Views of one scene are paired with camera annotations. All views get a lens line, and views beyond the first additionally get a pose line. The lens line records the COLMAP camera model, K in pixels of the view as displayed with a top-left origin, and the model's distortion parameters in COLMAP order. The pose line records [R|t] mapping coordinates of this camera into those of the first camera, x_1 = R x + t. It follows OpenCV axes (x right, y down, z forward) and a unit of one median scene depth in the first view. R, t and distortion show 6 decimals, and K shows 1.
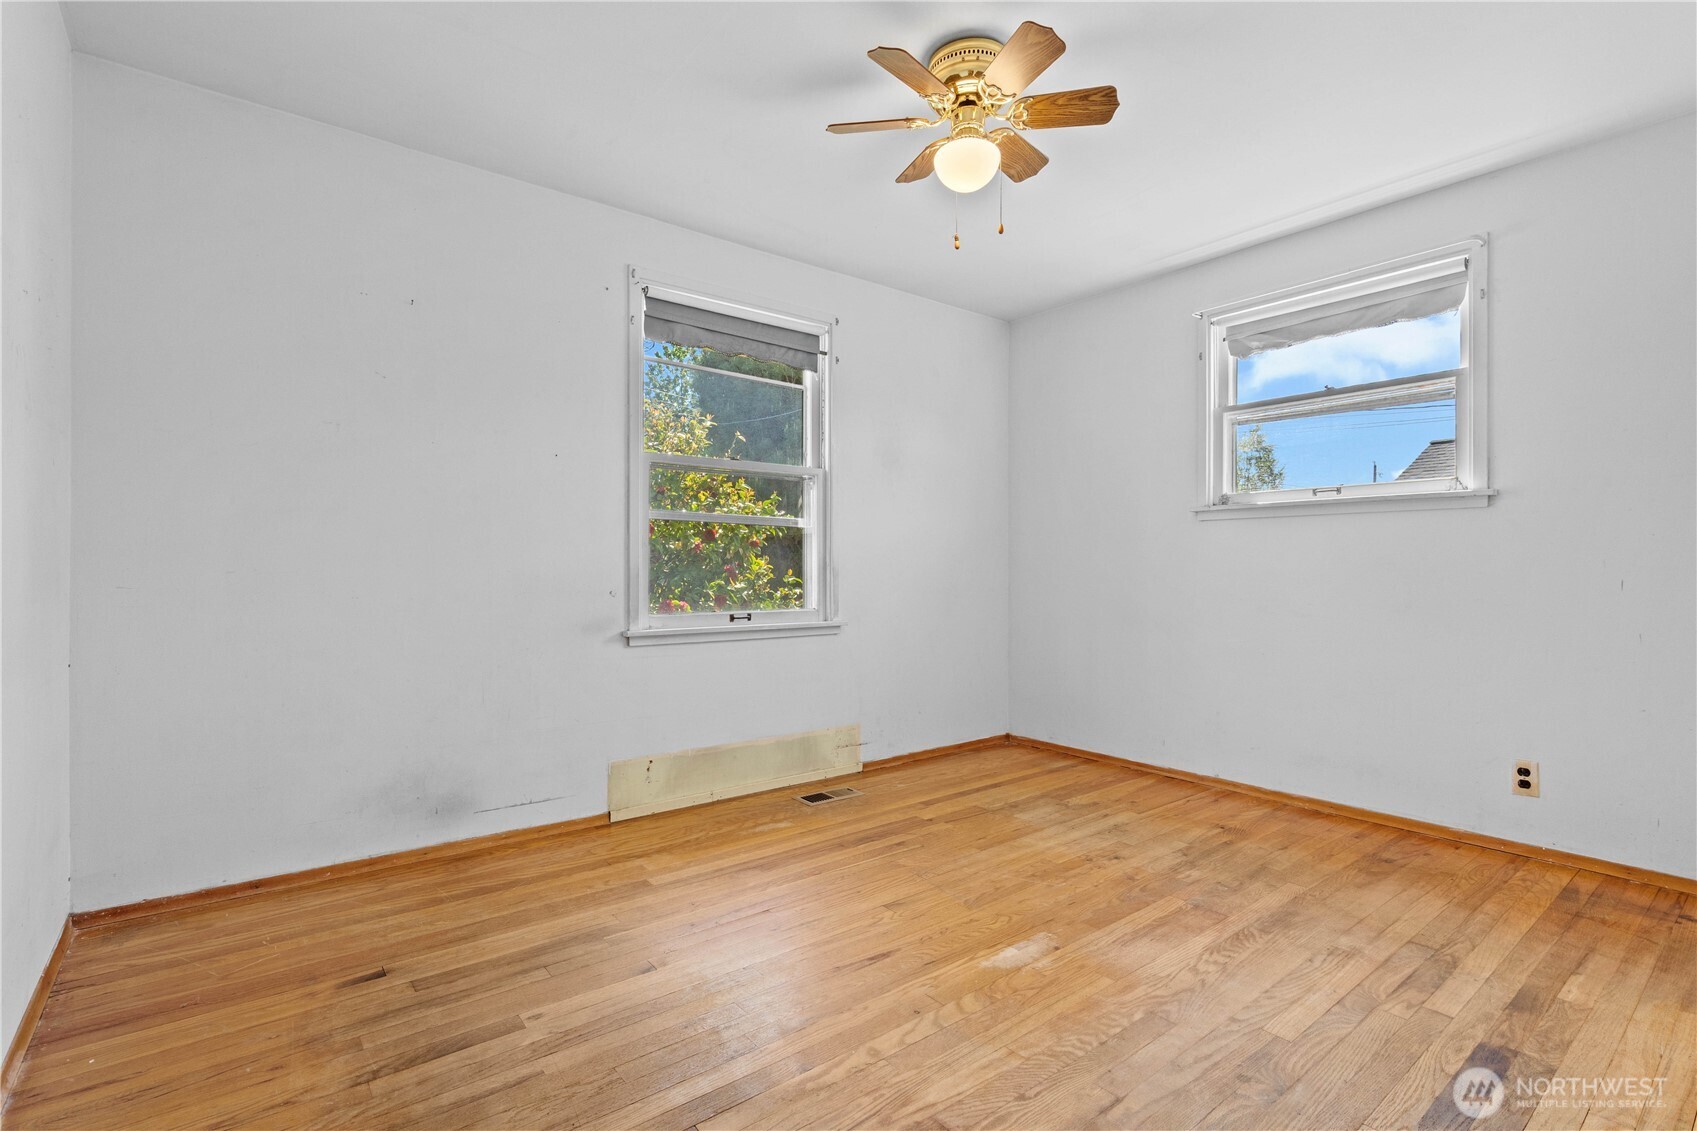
lens RADIAL K [[780.6, 0, 849.2], [0, 780.6, 572.9], [0, 0, 1]] dist [-0.008706, 0.004297]
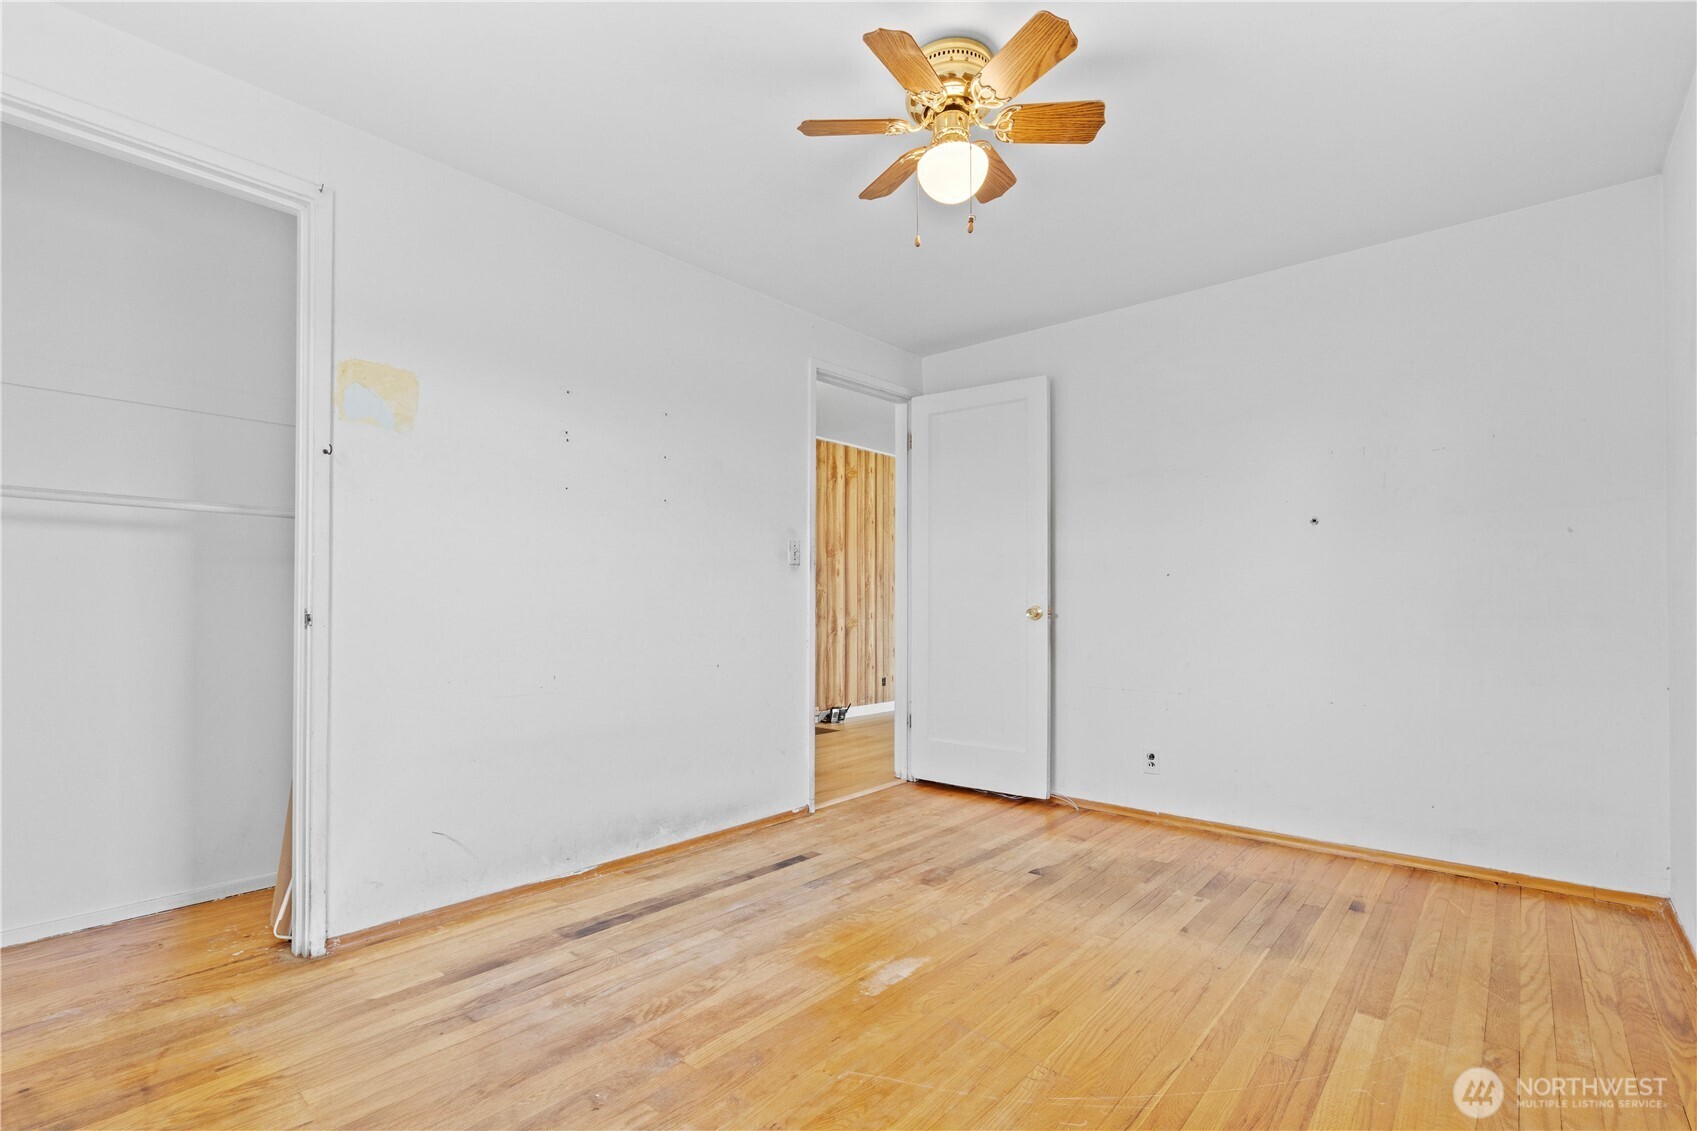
lens RADIAL K [[780.6, 0, 843.7], [0, 780.6, 574.8], [0, 0, 1]] dist [-0.008706, 0.004297]
pose [[-0.983388, -0.009536, -0.181268, 0.489094], [-0.003412, 0.999414, -0.034063, -0.013891], [0.181486, -0.032878, -0.982844, 2.056259]]
